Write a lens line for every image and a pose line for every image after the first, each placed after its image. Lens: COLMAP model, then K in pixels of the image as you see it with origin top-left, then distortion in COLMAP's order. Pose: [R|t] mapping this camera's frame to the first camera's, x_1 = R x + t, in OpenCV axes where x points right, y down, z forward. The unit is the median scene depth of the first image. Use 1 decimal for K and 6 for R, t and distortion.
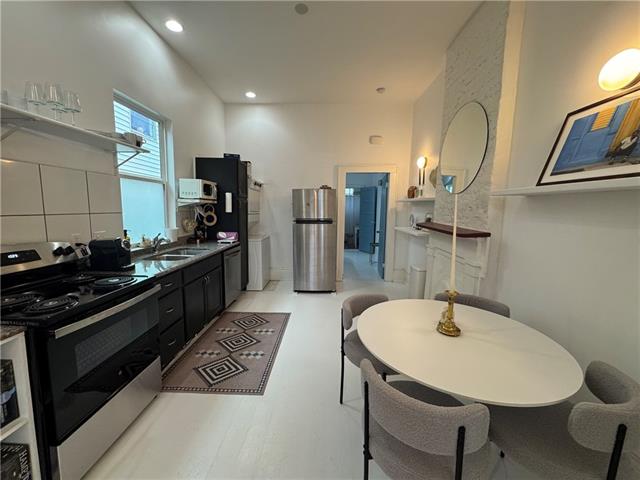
lens RADIAL K [[257.6, 0, 318.2], [0, 257.6, 237.5], [0, 0, 1]] dist [0.003004, 0.000207]
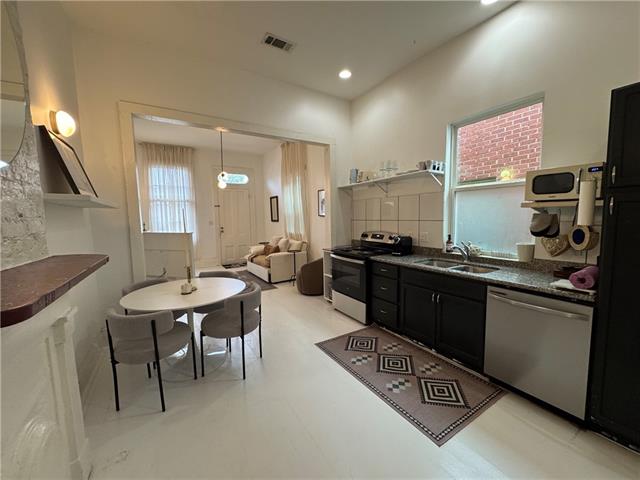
lens RADIAL K [[257.6, 0, 322.9], [0, 257.6, 245.8], [0, 0, 1]] dist [0.003004, 0.000207]
pose [[-0.829574, 0.056321, -0.555550, 0.321514], [-0.066001, 0.978036, 0.197709, -0.138561], [0.554483, 0.200681, -0.807636, 1.280544]]
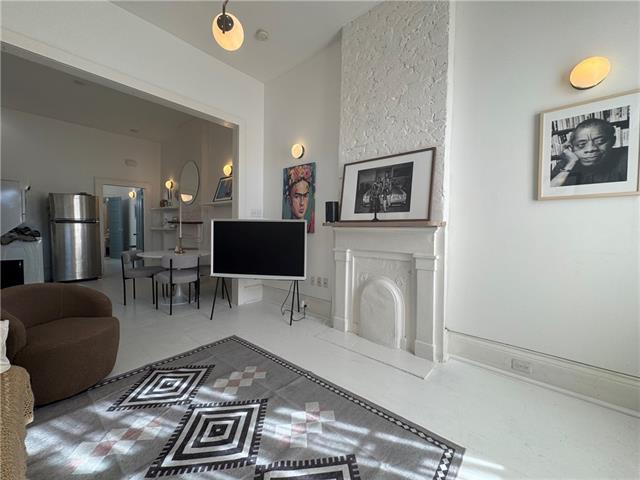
lens RADIAL K [[257.6, 0, 328.2], [0, 257.6, 237.5], [0, 0, 1]] dist [0.003004, 0.000207]
pose [[0.615827, -0.026754, 0.787427, -0.327692], [0.083069, 0.996058, -0.031123, 0.209962], [-0.783490, 0.084577, 0.615621, -0.928551]]
